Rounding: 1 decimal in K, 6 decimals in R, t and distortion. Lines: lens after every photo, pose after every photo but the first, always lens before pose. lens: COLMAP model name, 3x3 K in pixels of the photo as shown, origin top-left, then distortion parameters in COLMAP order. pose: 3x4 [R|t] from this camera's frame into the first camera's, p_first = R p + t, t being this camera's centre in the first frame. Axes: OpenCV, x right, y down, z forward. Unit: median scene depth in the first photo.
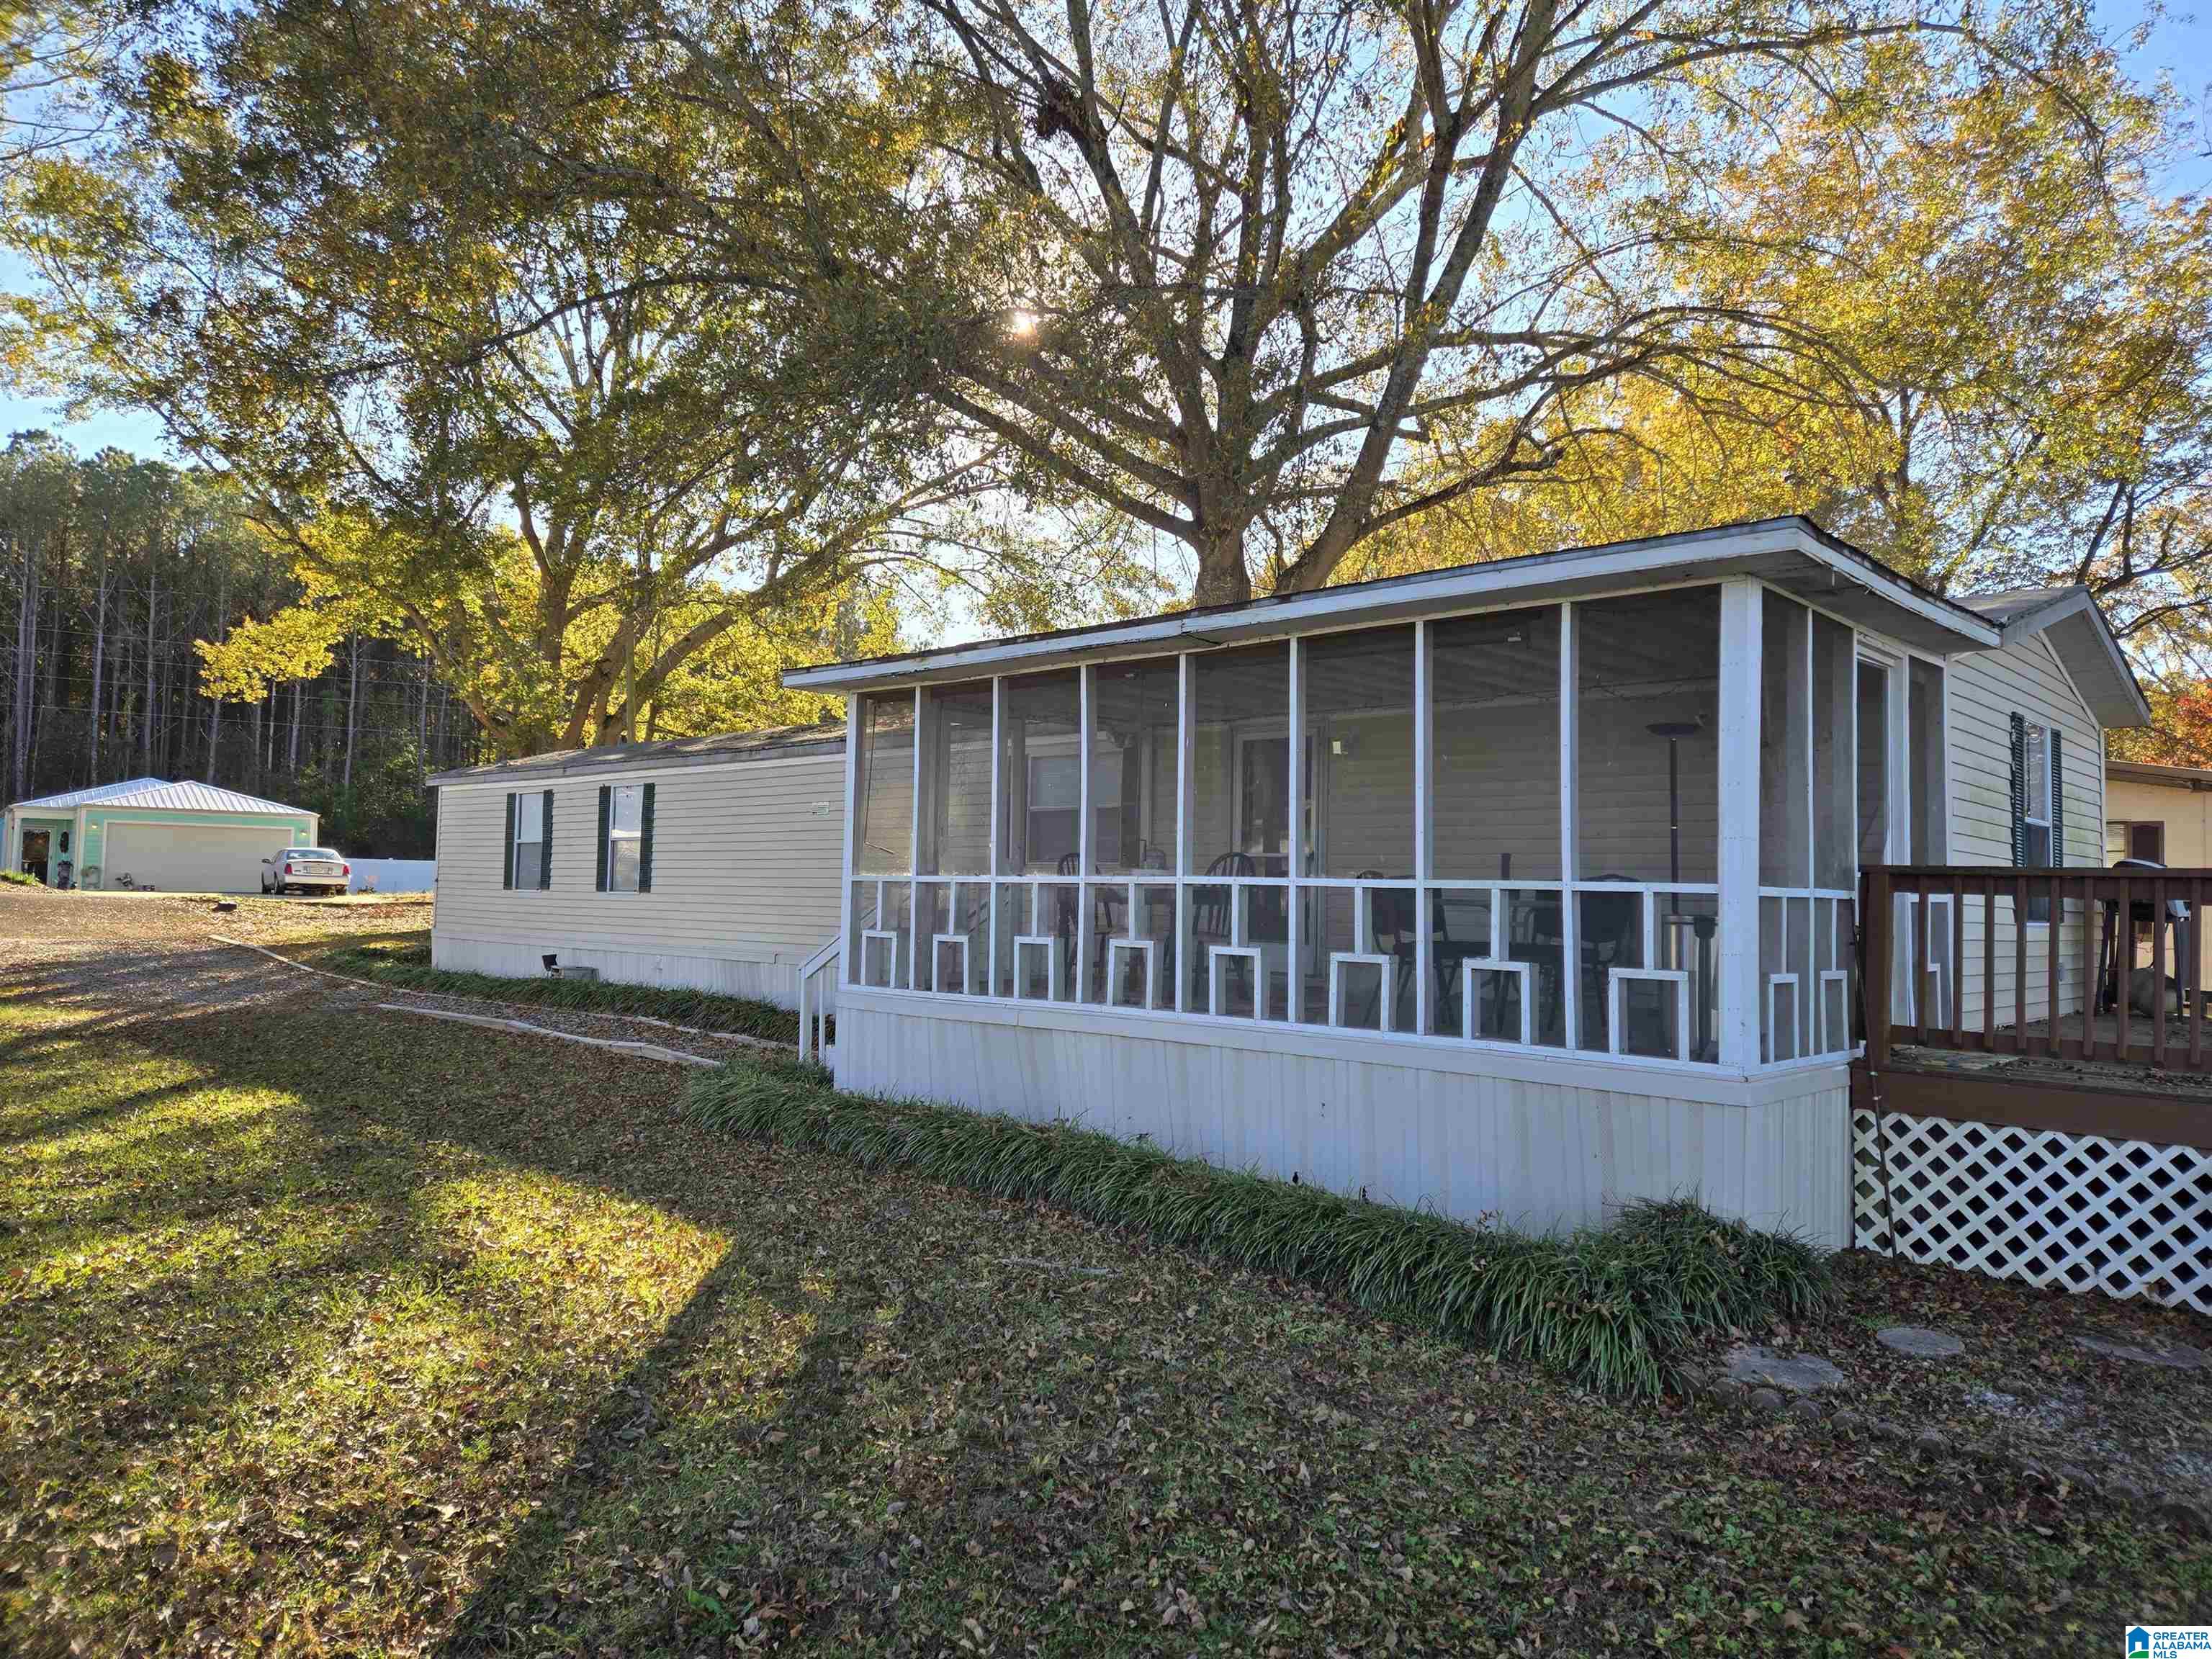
lens RADIAL K [[1441.6, 0, 1123.8], [0, 1441.6, 824.6], [0, 0, 1]] dist [0.088293, -0.075810]
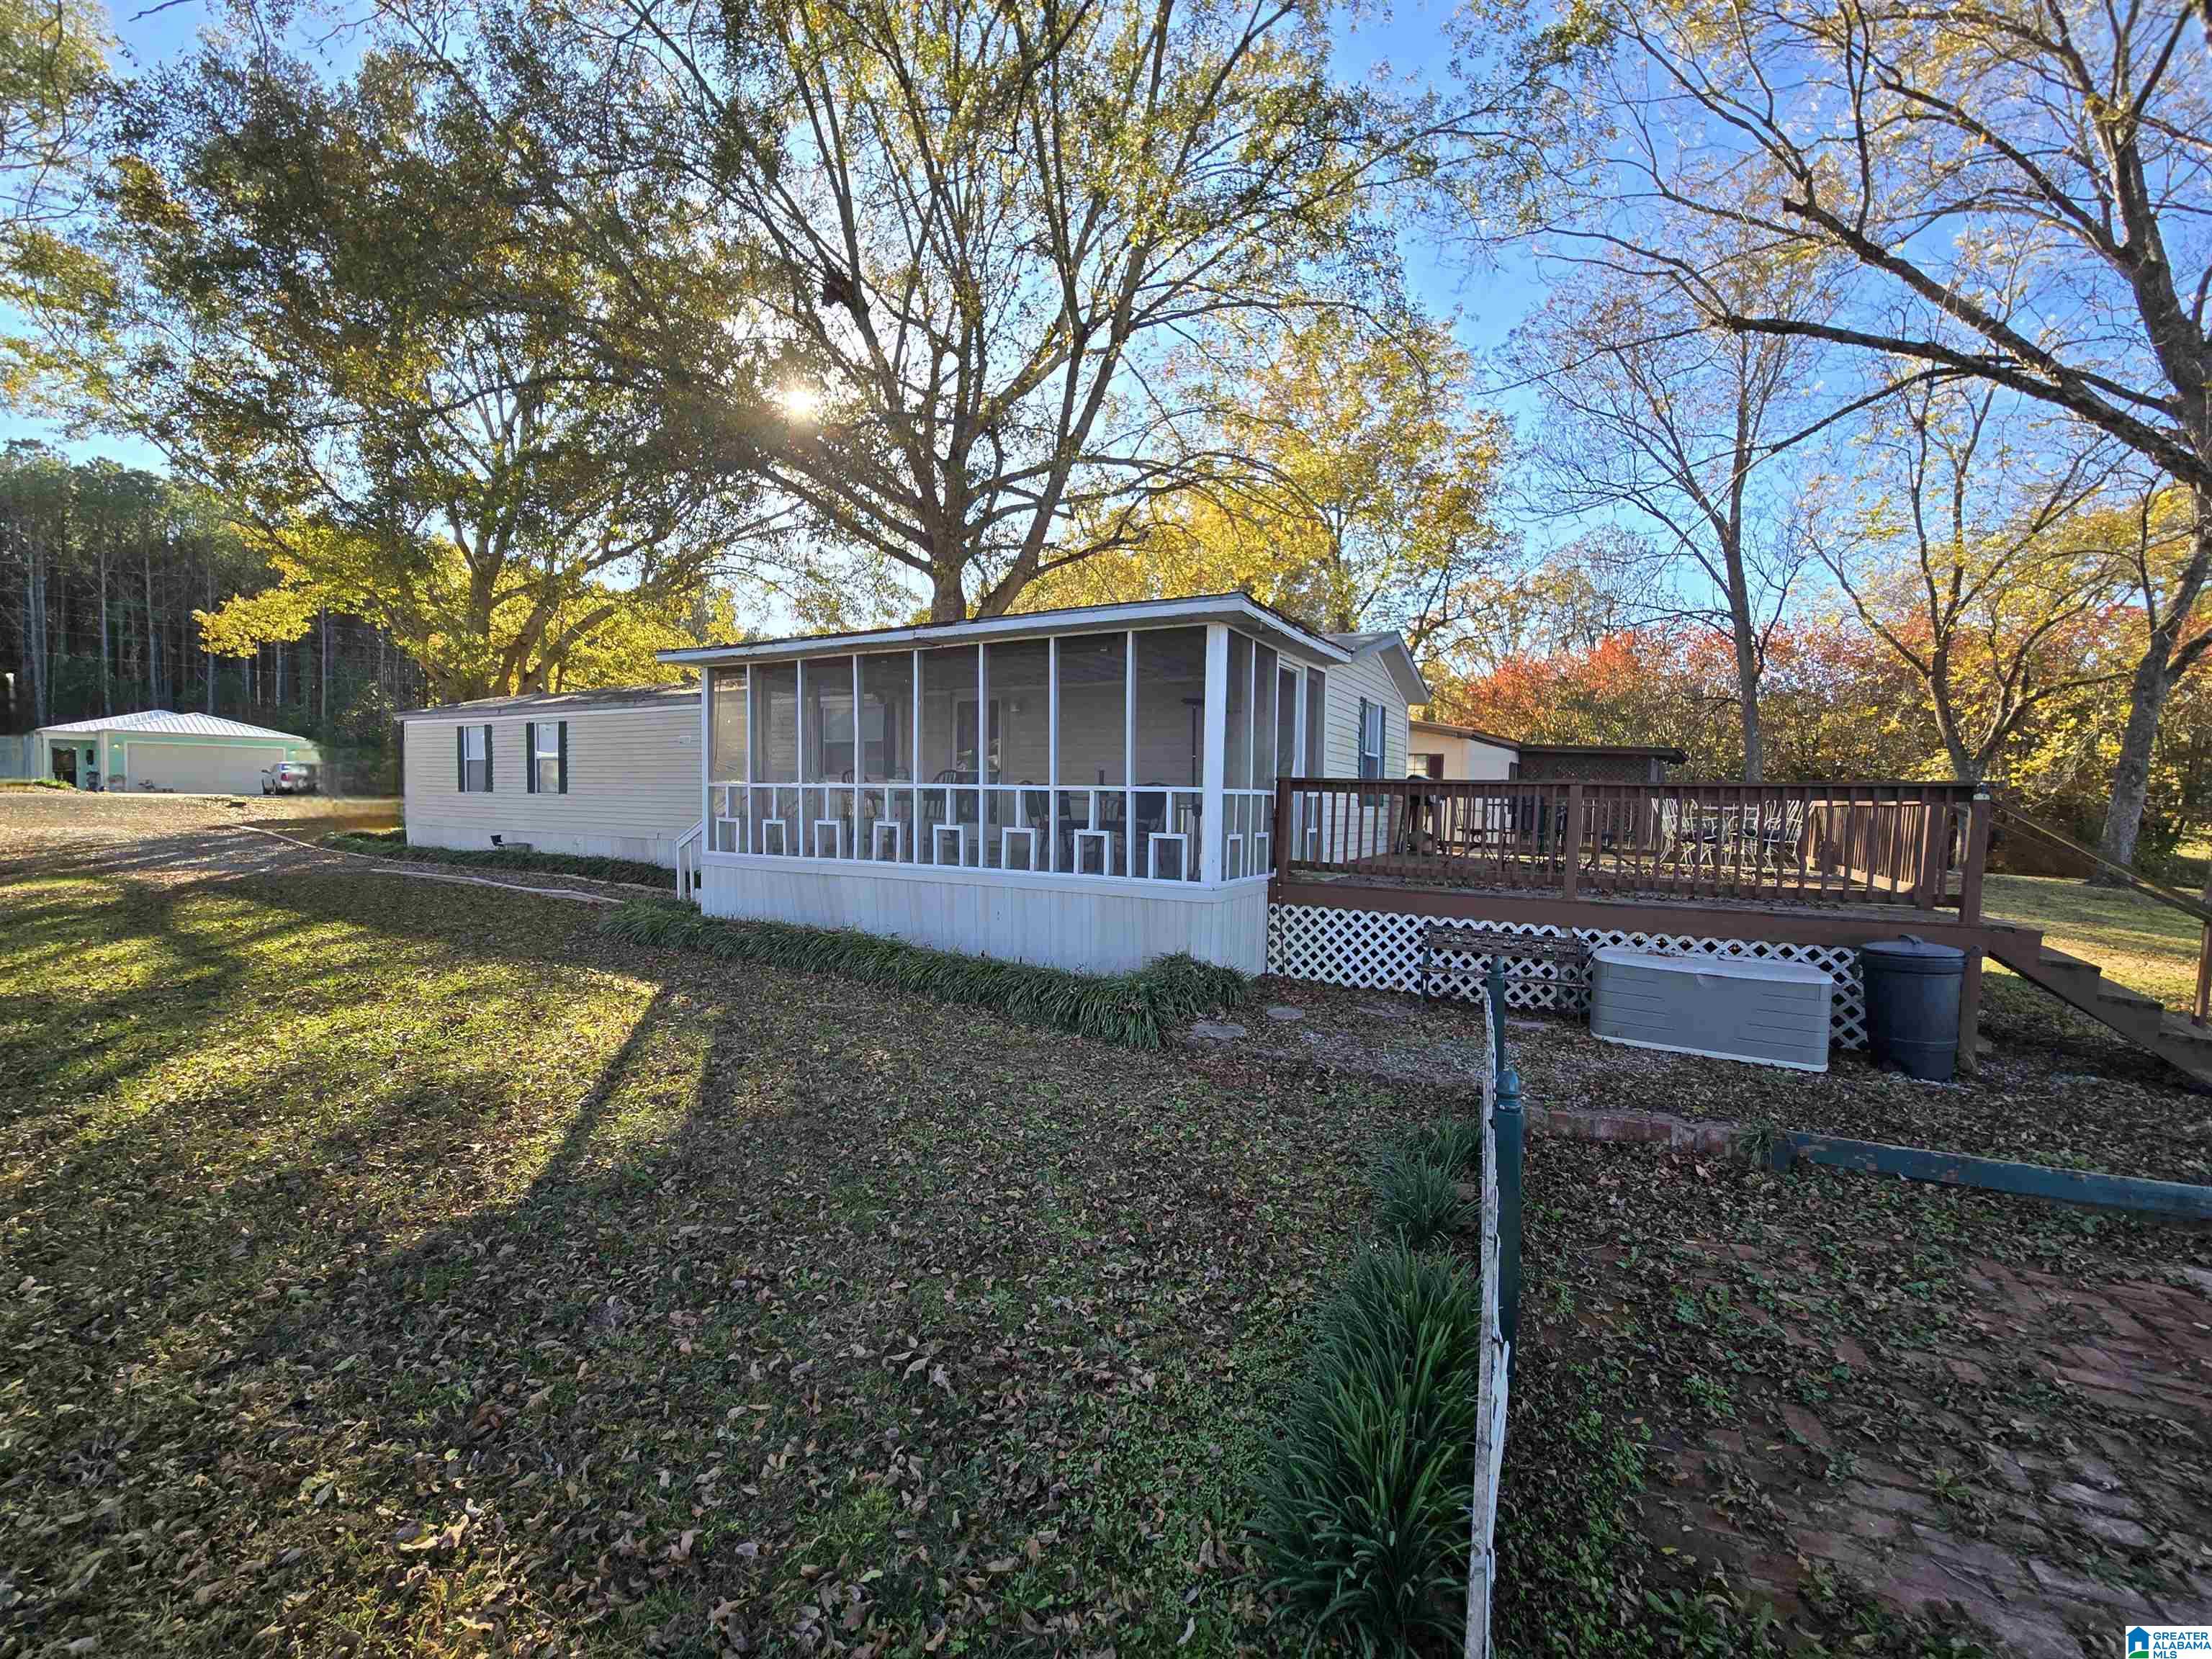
lens RADIAL K [[890.4, 0, 1100.5], [0, 890.4, 837.8], [0, 0, 1]] dist [-0.000417, -0.000093]
pose [[0.973999, -0.014033, 0.226119, 0.009578], [-0.008021, 0.995318, 0.096317, -0.002497], [-0.226411, -0.095626, 0.969326, -0.050726]]
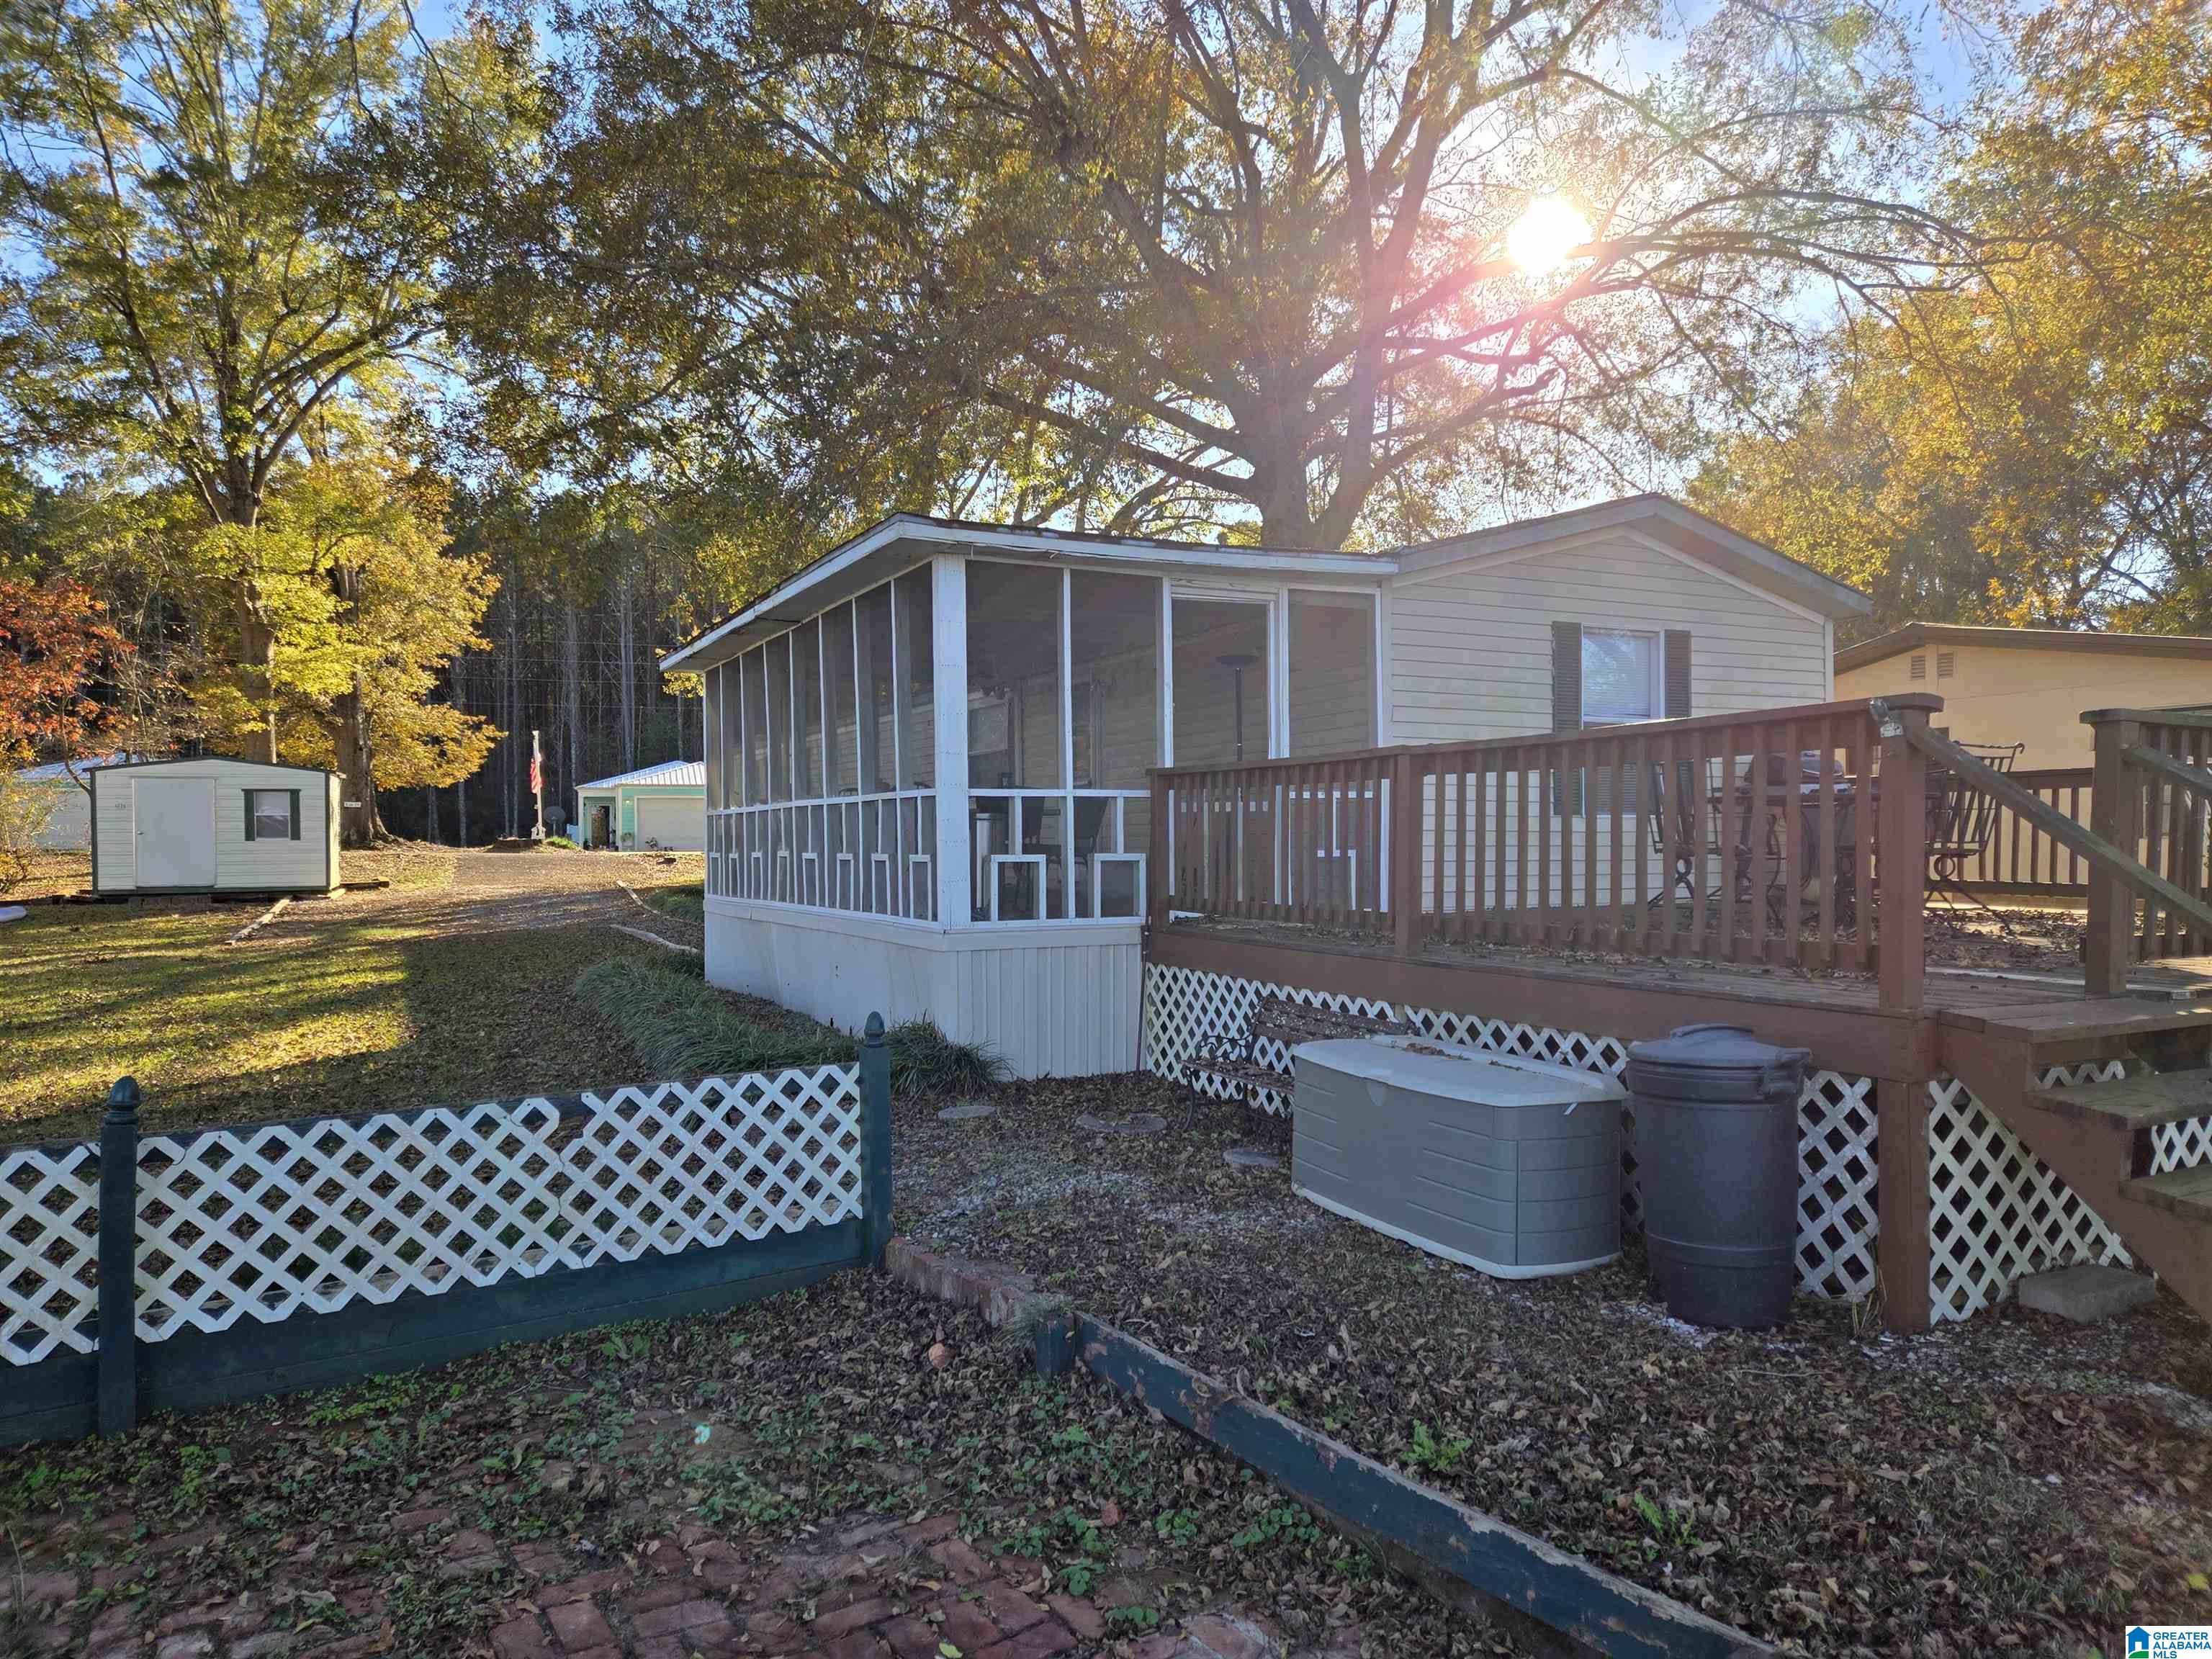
lens RADIAL K [[1441.6, 0, 1123.8], [0, 1441.6, 824.6], [0, 0, 1]] dist [0.088293, -0.075810]
pose [[0.939561, -0.032226, -0.340861, 0.567866], [0.044345, 0.998629, 0.027820, 0.024965], [0.339497, -0.041254, 0.939702, -0.103576]]
